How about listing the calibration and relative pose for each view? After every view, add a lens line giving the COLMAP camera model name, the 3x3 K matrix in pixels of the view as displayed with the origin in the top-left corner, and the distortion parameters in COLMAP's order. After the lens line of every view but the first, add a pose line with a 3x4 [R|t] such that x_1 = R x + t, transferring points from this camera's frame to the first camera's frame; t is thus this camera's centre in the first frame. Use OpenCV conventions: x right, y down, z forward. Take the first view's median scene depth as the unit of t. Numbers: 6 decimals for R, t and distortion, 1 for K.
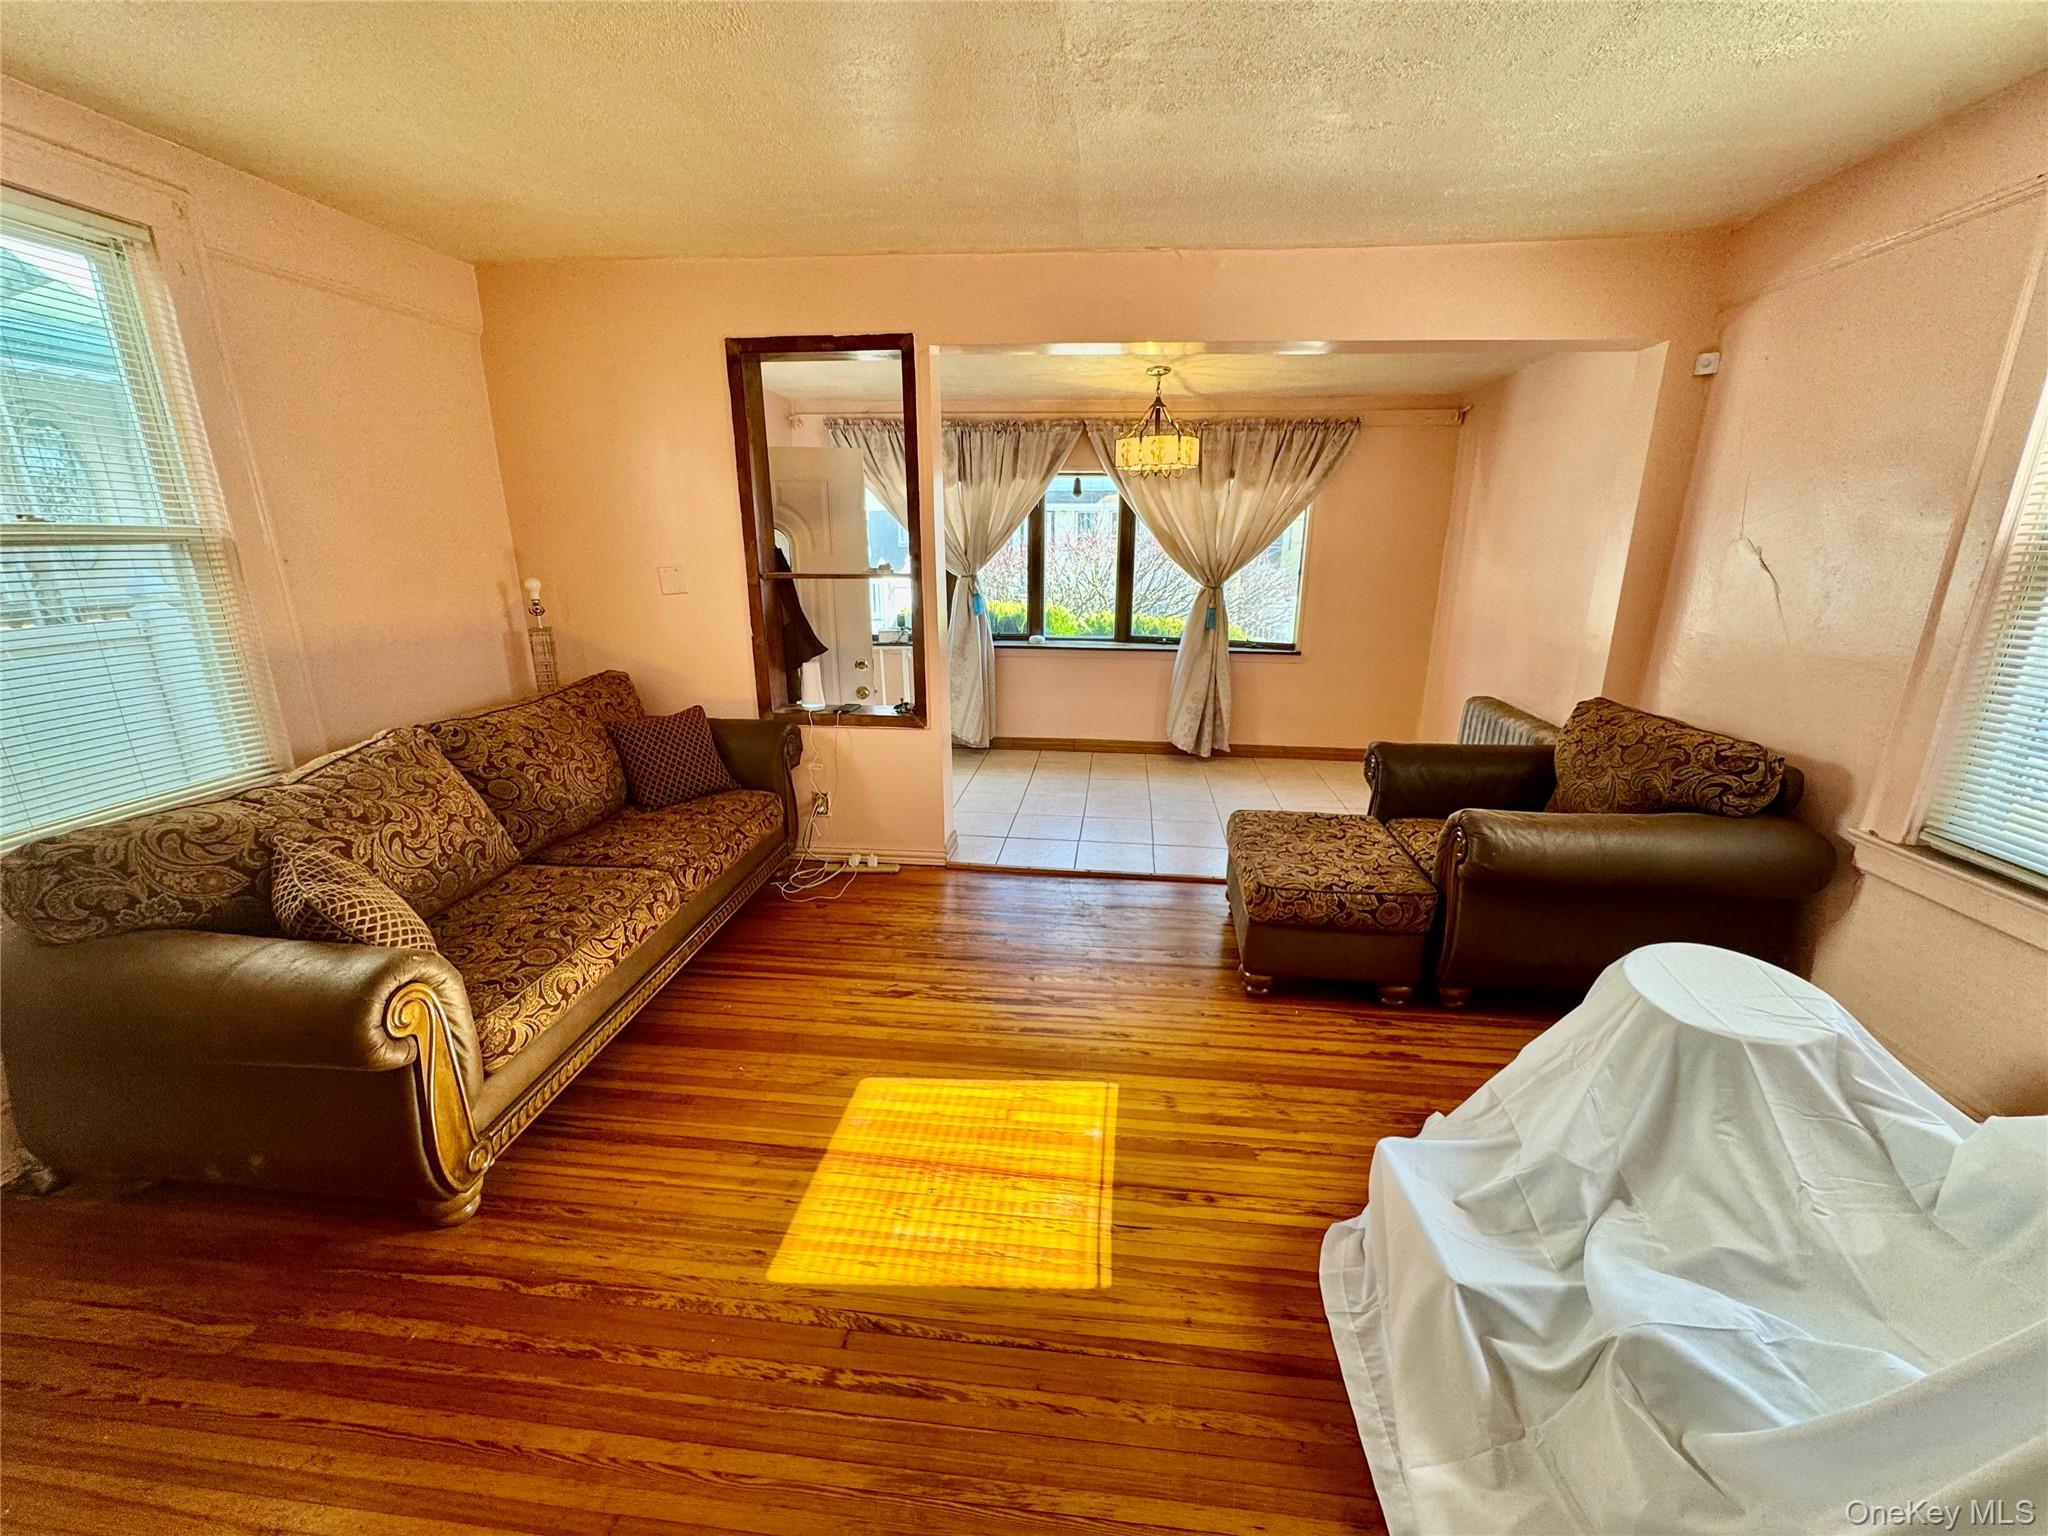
lens RADIAL K [[814.0, 0, 1029.2], [0, 814.0, 767.9], [0, 0, 1]] dist [0.001300, -0.000062]
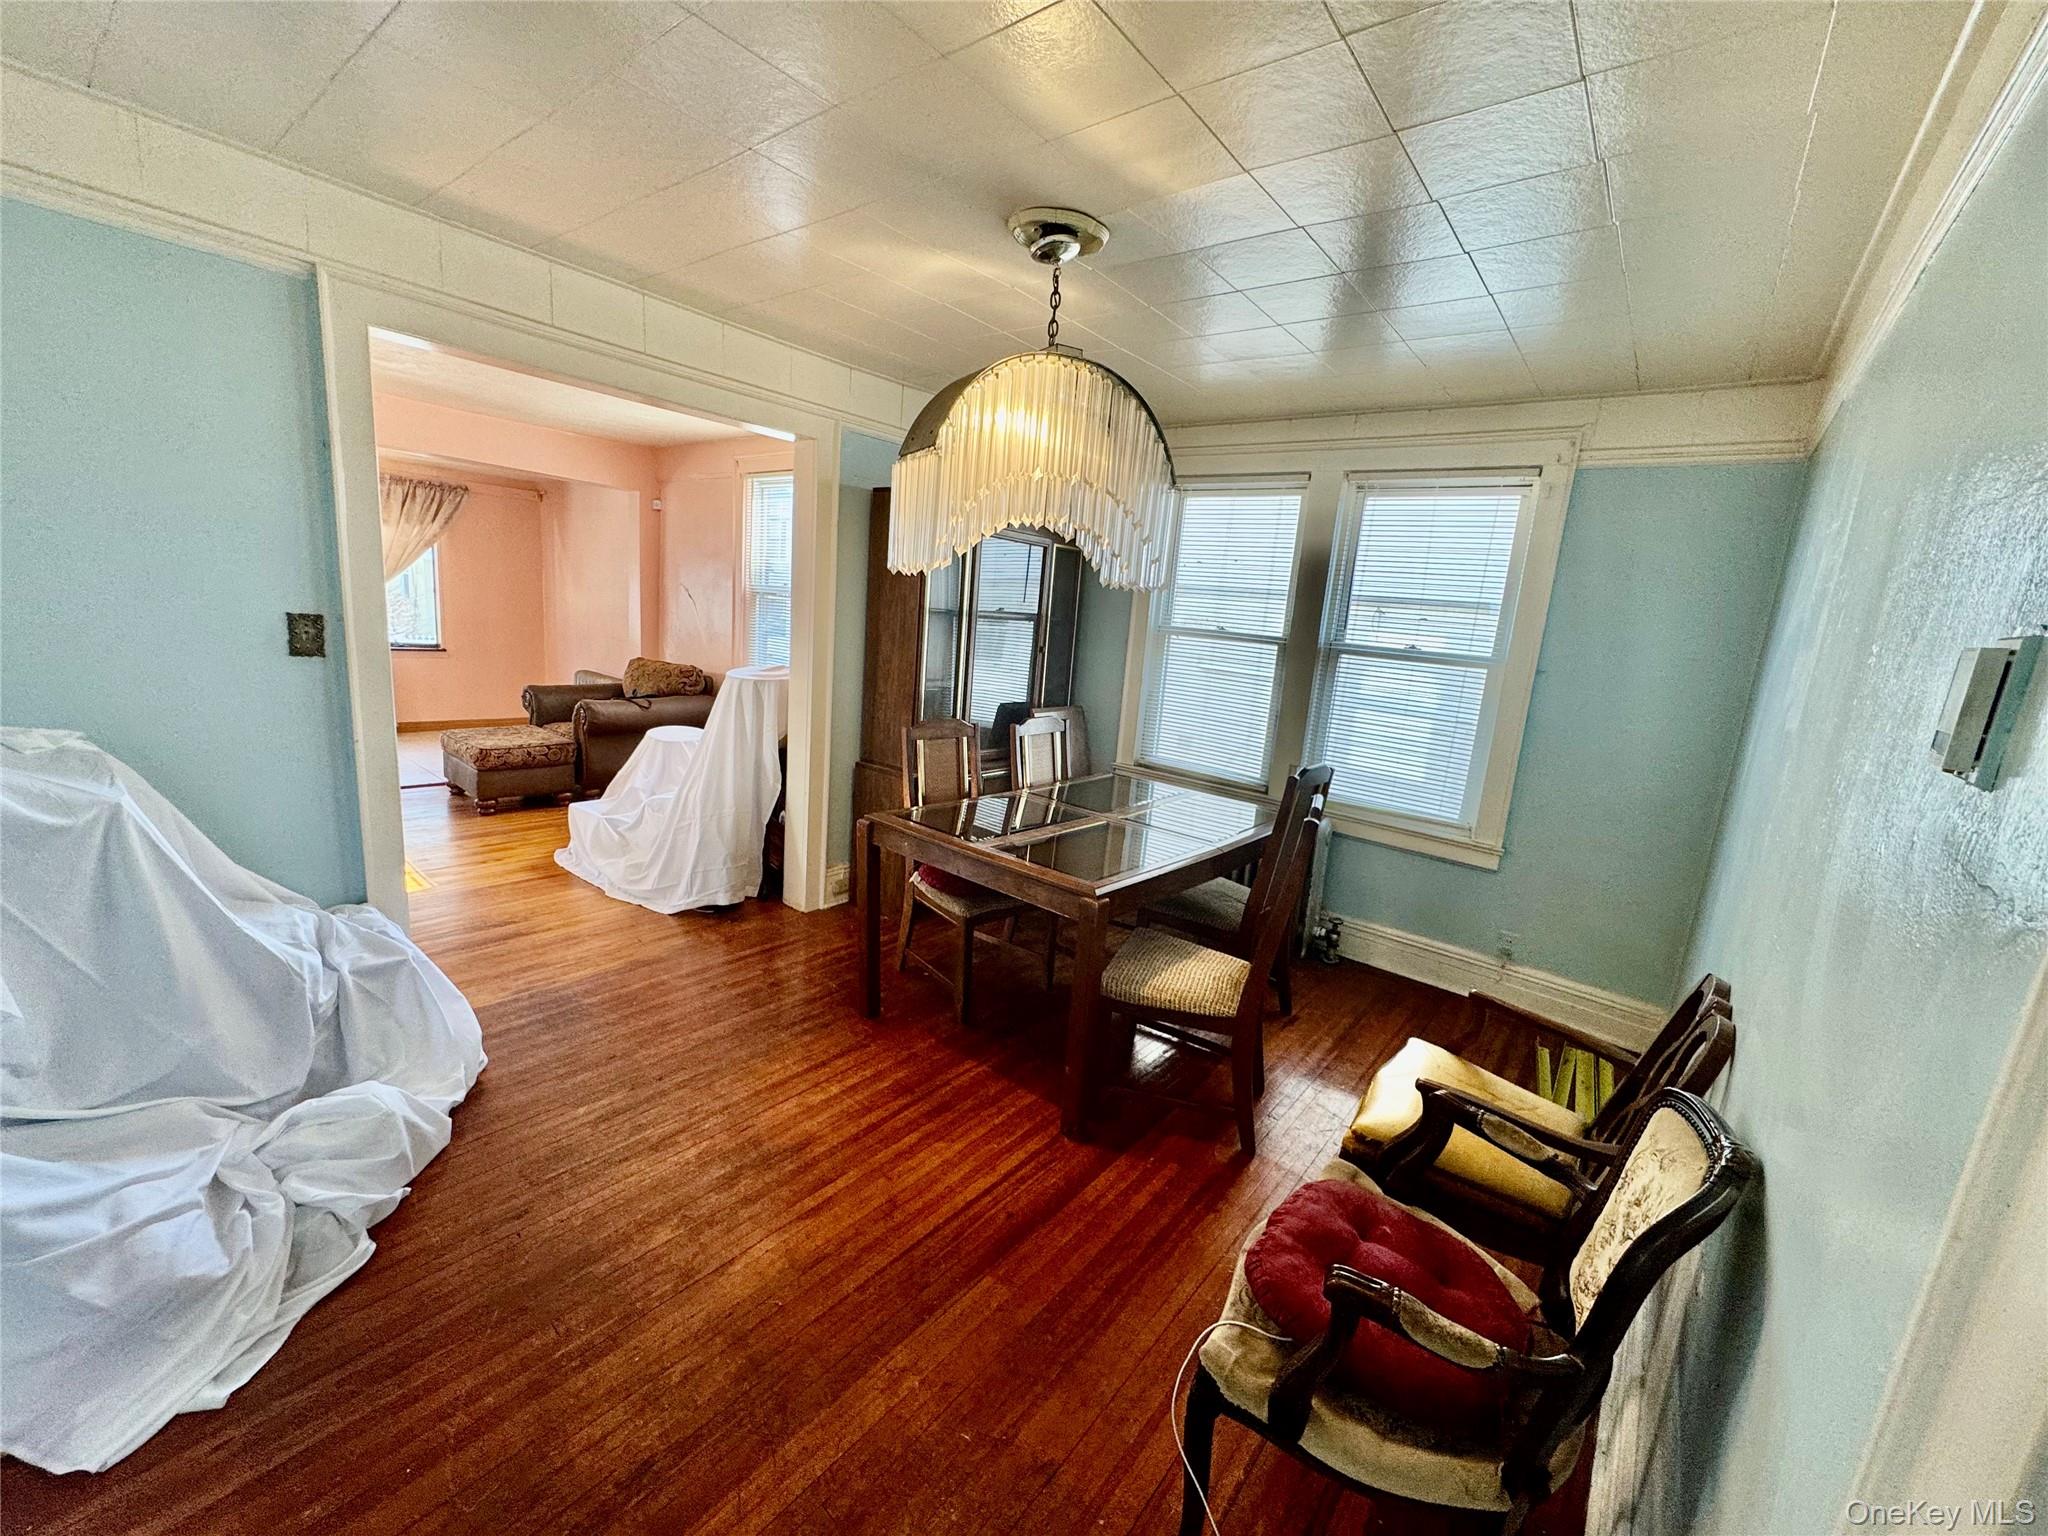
lens RADIAL K [[814.0, 0, 1027.3], [0, 814.0, 768.1], [0, 0, 1]] dist [0.001300, -0.000062]
pose [[0.541276, -0.117334, 0.832618, -0.549676], [0.154621, 0.987219, 0.038602, 0.280408], [-0.826506, 0.107846, 0.552501, -0.979748]]
